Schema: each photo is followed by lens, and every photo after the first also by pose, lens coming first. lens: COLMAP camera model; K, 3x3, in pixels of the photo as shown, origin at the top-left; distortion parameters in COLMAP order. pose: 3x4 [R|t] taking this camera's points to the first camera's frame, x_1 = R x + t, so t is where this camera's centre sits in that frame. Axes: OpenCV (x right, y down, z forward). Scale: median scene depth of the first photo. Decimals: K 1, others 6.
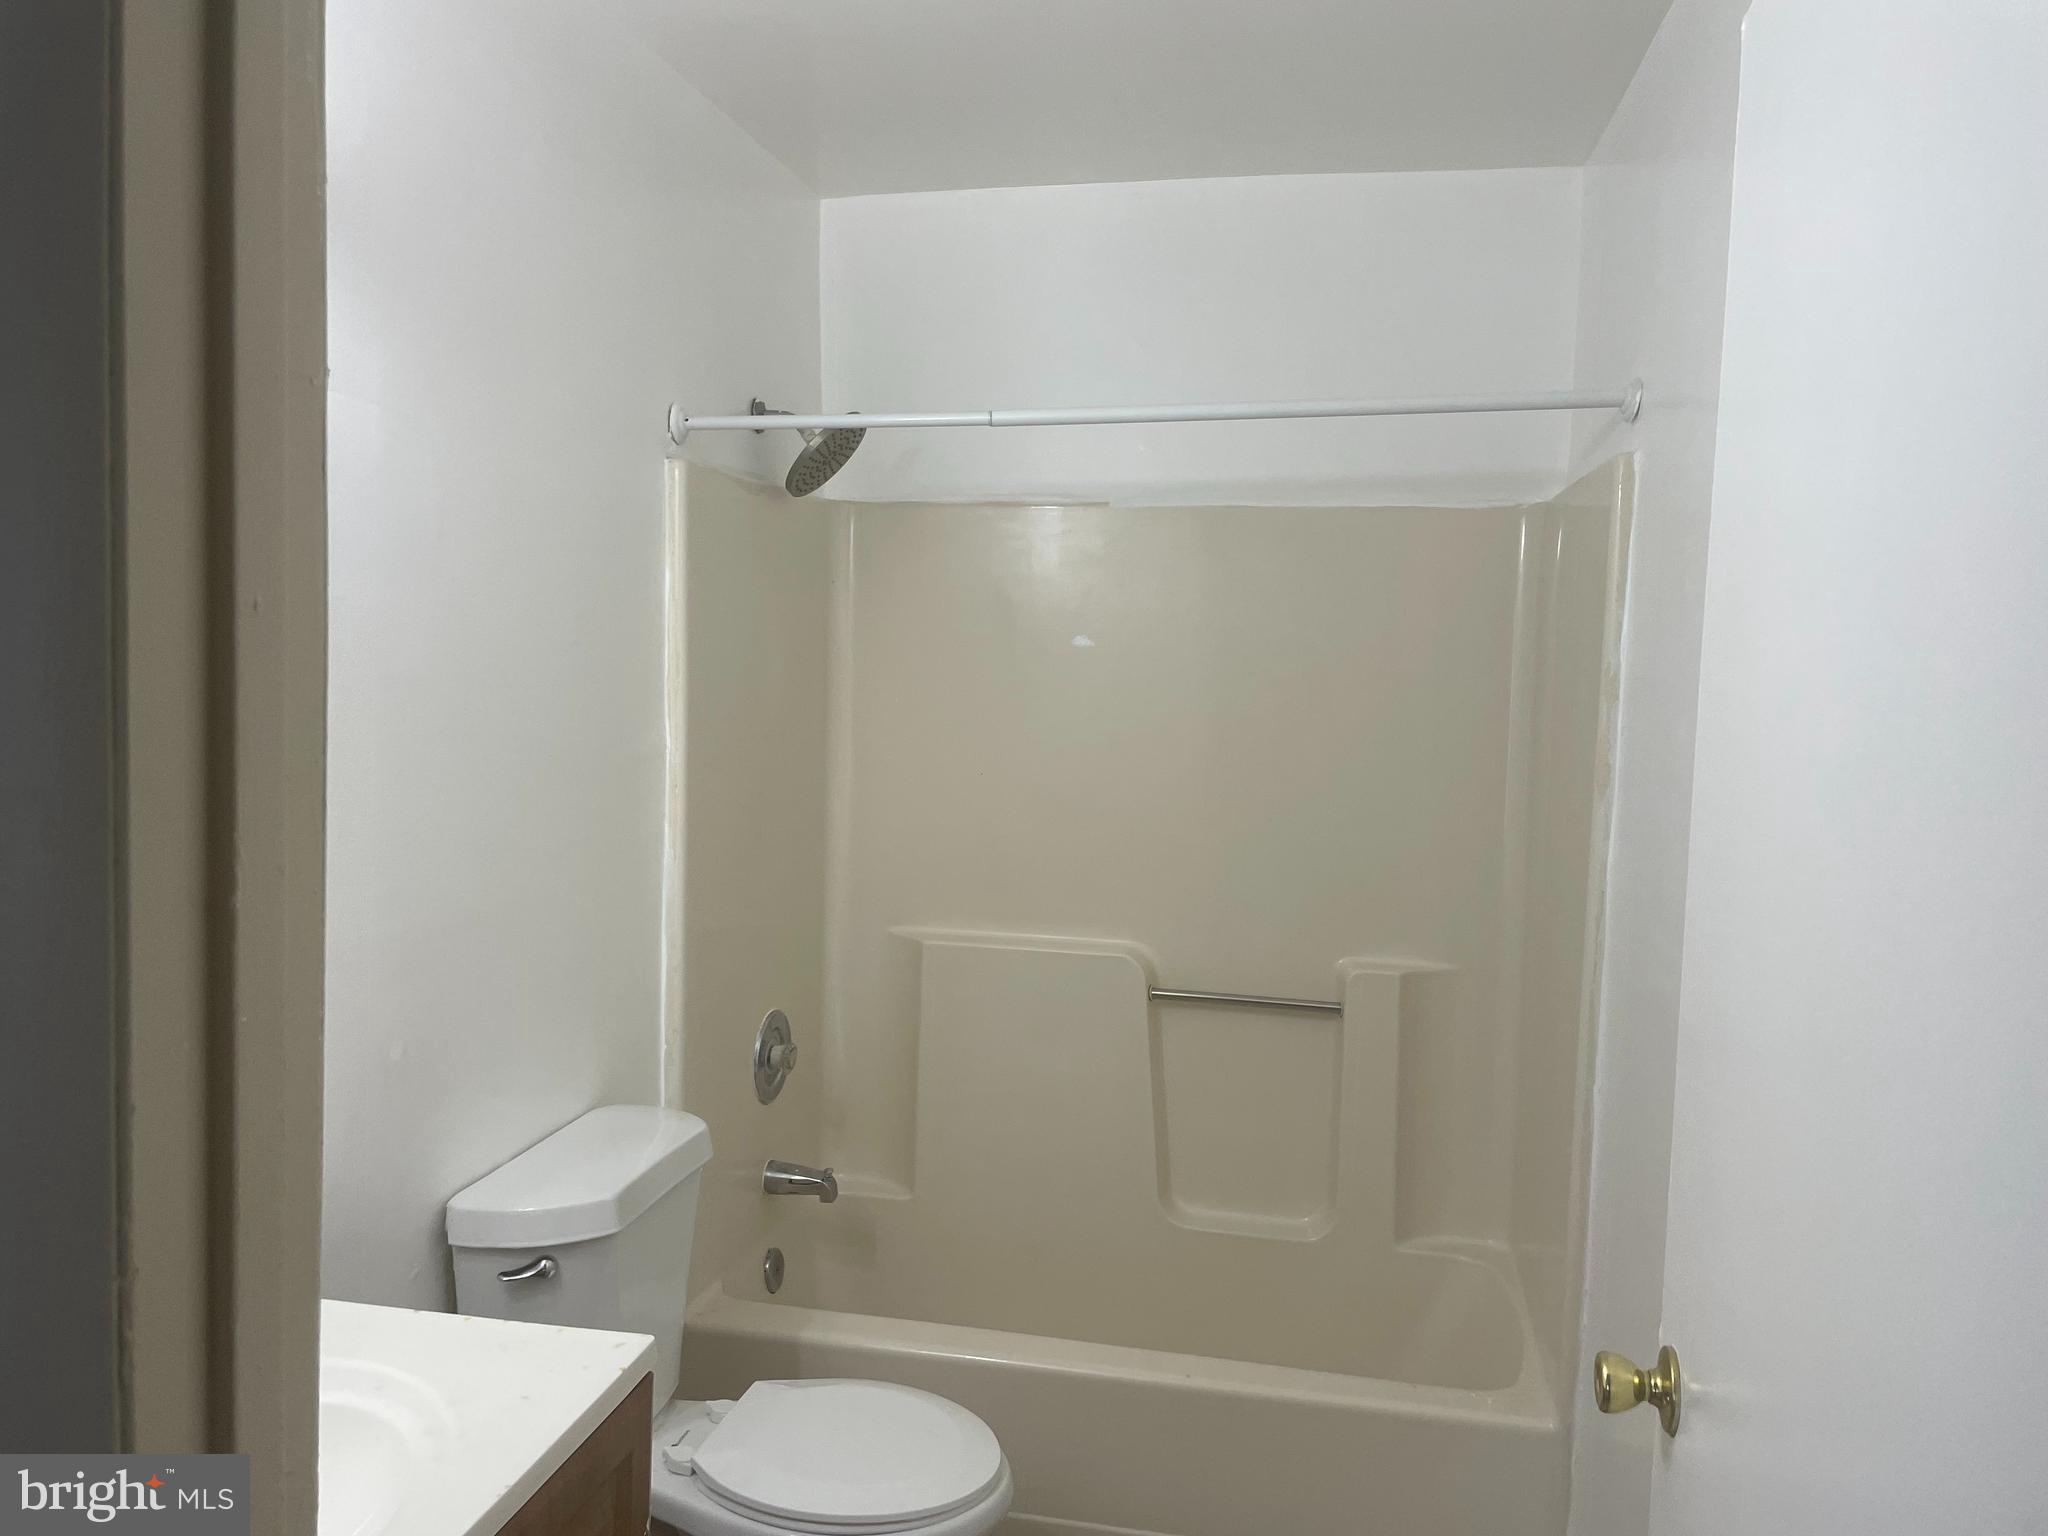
lens RADIAL K [[1516.1, 0, 1024.0], [0, 1516.1, 768.0], [0, 0, 1]] dist [0.071390, -0.107589]
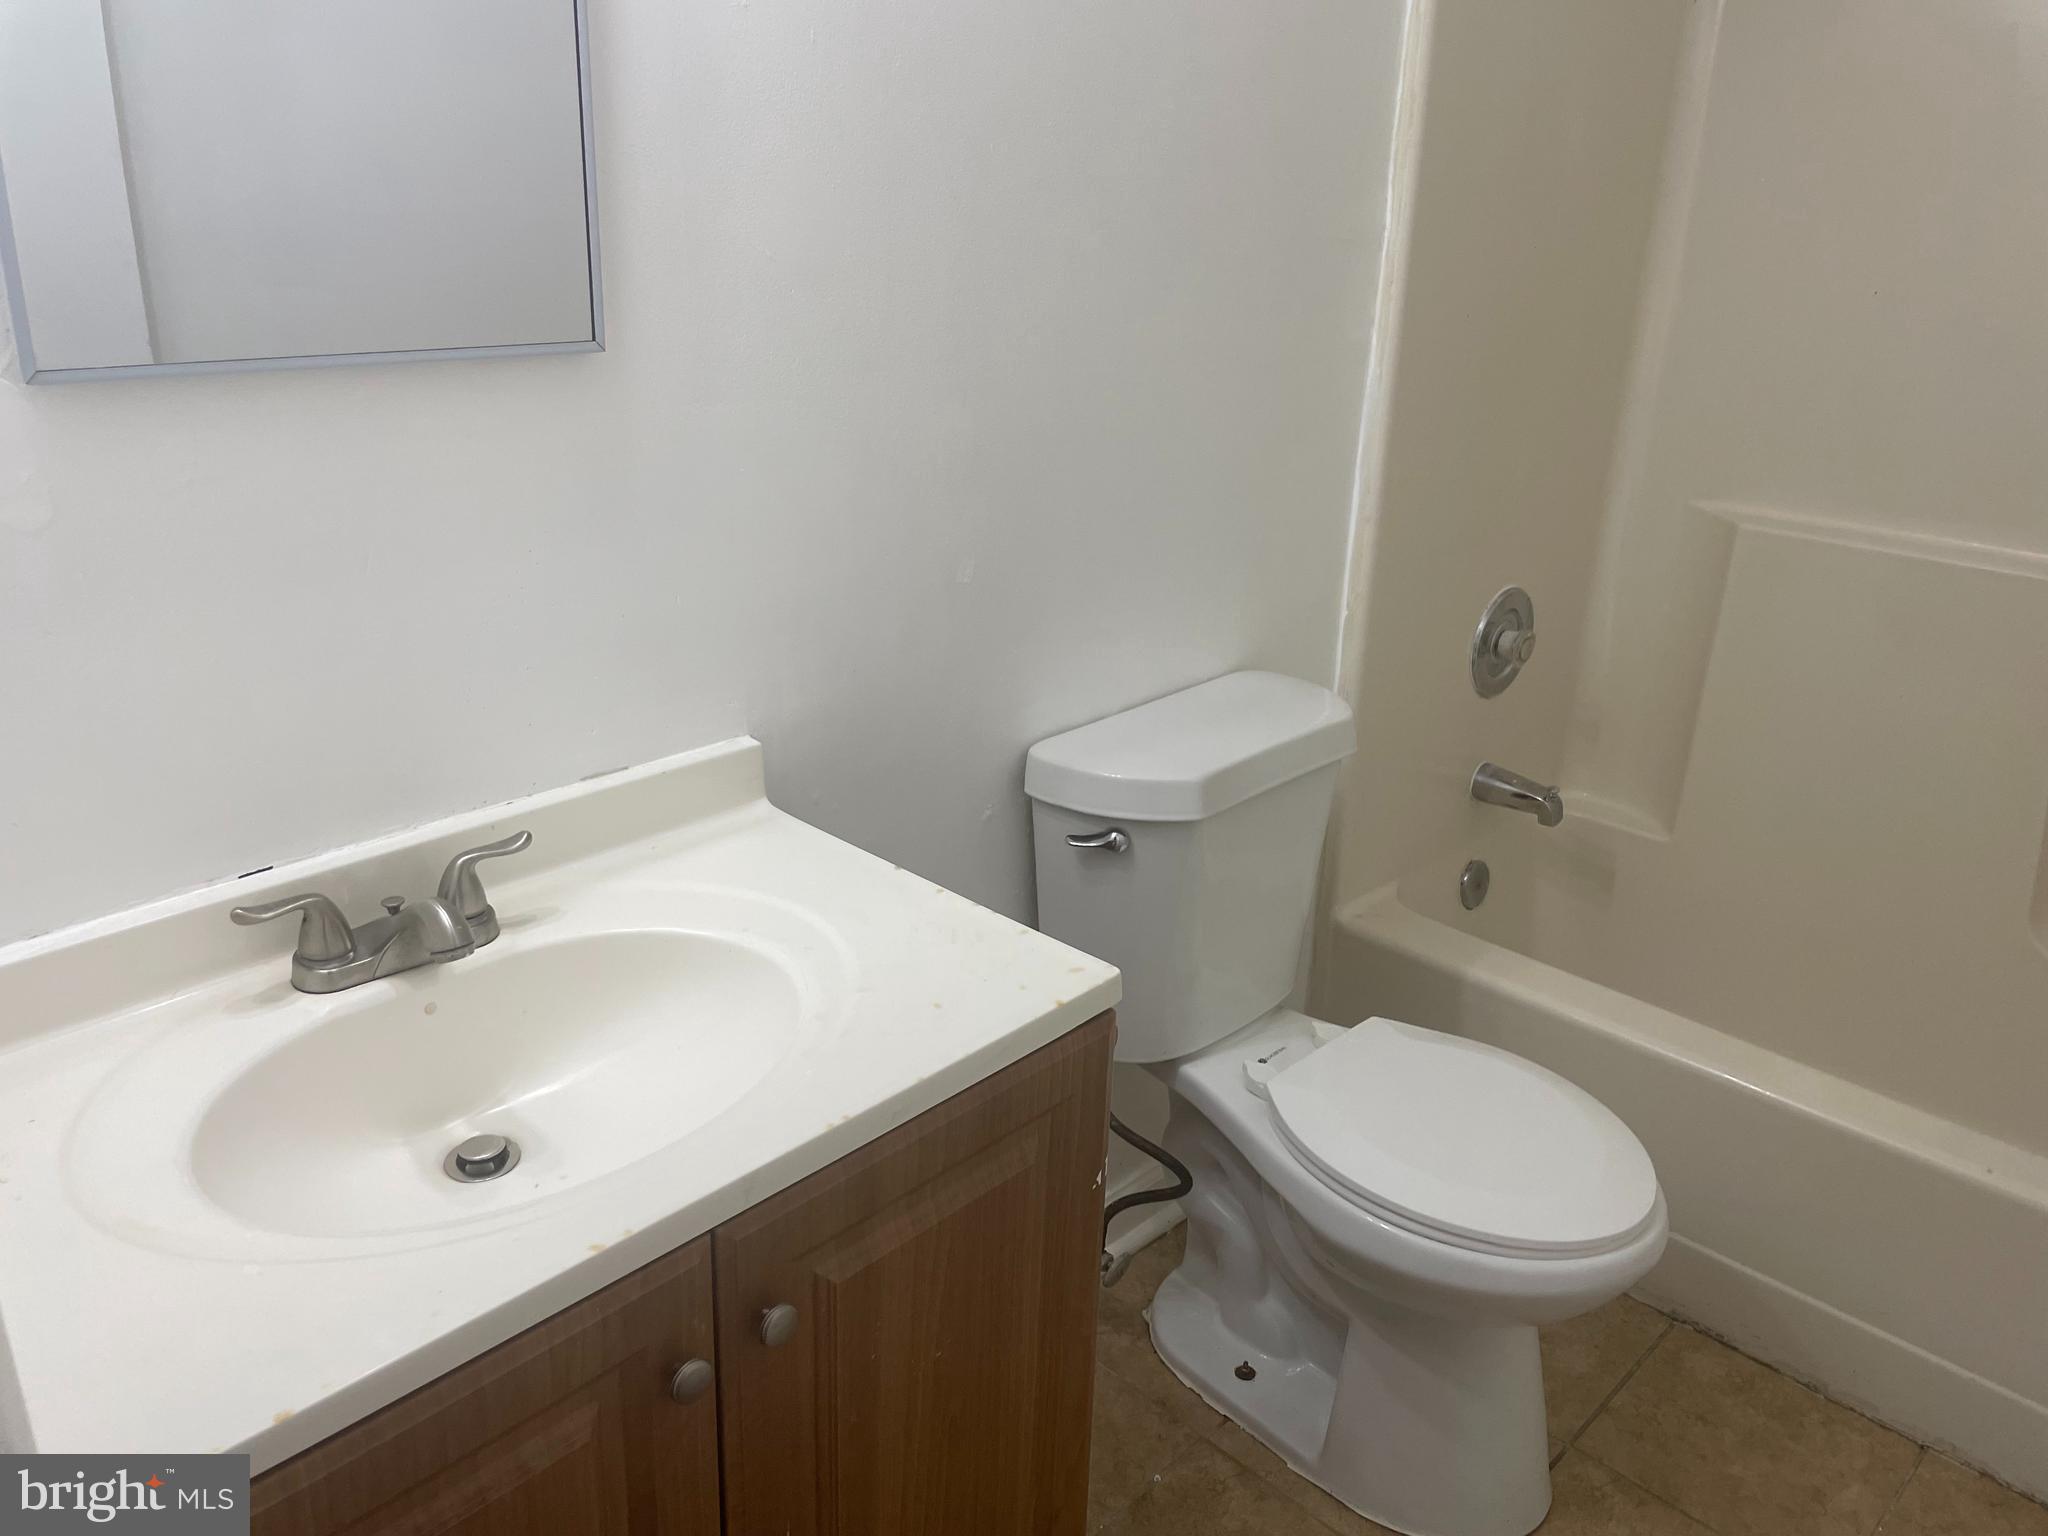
lens RADIAL K [[1516.1, 0, 1024.0], [0, 1516.1, 768.0], [0, 0, 1]] dist [0.071390, -0.107589]
pose [[0.841523, 0.193502, -0.504377, 0.052838], [-0.042180, 0.954333, 0.295751, 0.025541], [0.538572, -0.227607, 0.811255, 0.212288]]
